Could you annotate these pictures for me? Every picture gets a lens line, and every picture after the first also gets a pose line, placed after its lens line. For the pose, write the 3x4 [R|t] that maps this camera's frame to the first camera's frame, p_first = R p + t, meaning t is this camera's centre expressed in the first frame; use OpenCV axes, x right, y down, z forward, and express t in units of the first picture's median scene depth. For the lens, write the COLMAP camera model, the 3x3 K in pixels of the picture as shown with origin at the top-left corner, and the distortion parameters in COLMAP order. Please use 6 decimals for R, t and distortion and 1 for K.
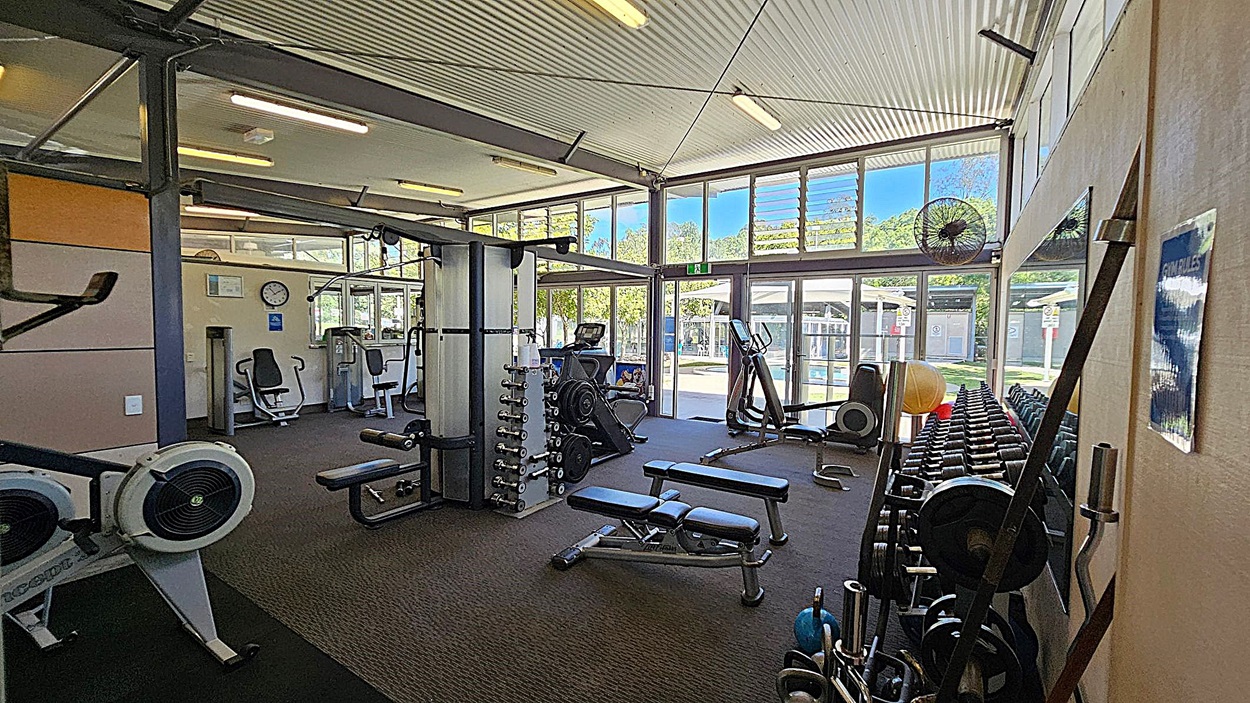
lens RADIAL K [[512.1, 0, 622.6], [0, 512.1, 350.1], [0, 0, 1]] dist [-0.005662, 0.000637]
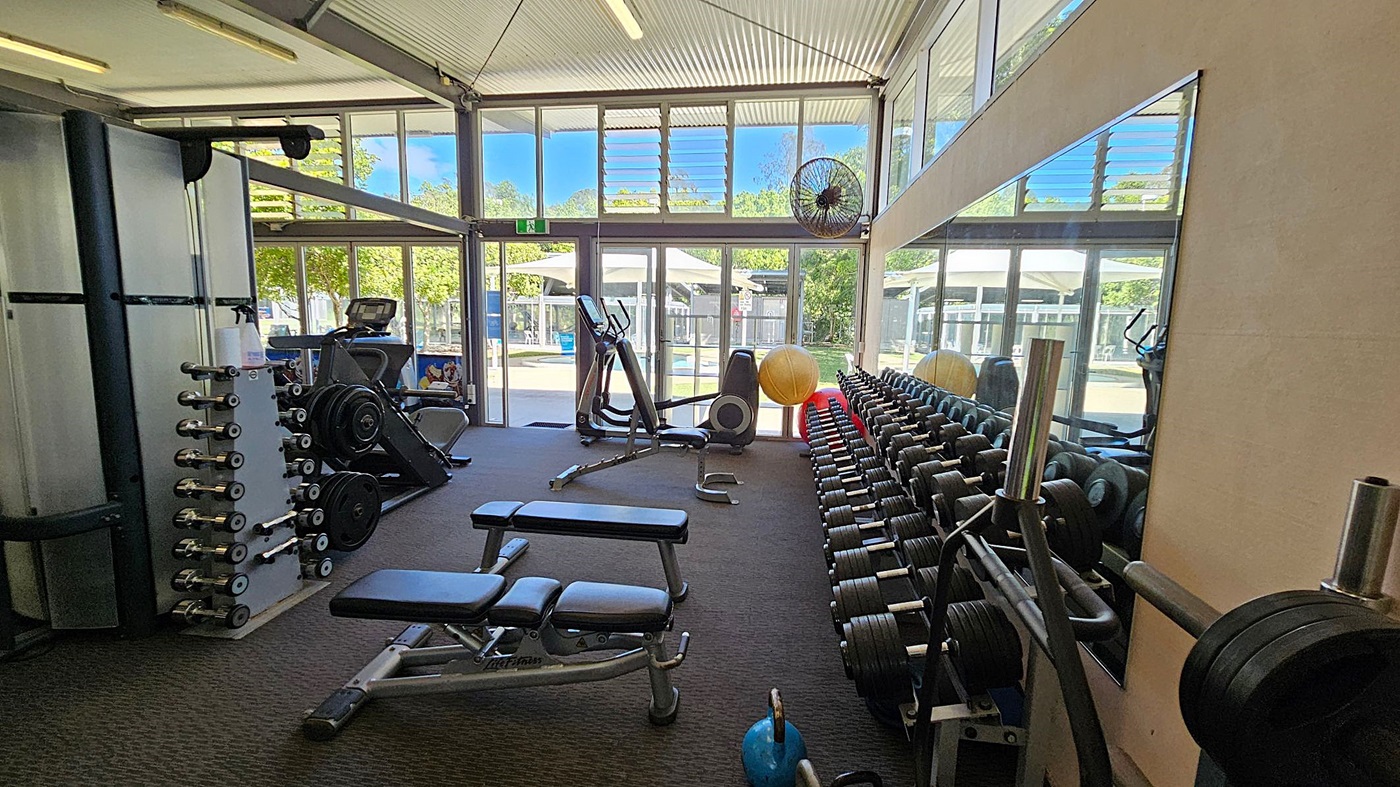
lens RADIAL K [[573.6, 0, 696.5], [0, 573.6, 389.1], [0, 0, 1]] dist [-0.005662, 0.000637]
pose [[0.904694, -0.048124, 0.423335, -0.000260], [0.010168, 0.995756, 0.091468, 0.004224], [-0.425940, -0.078446, 0.901344, 0.167682]]
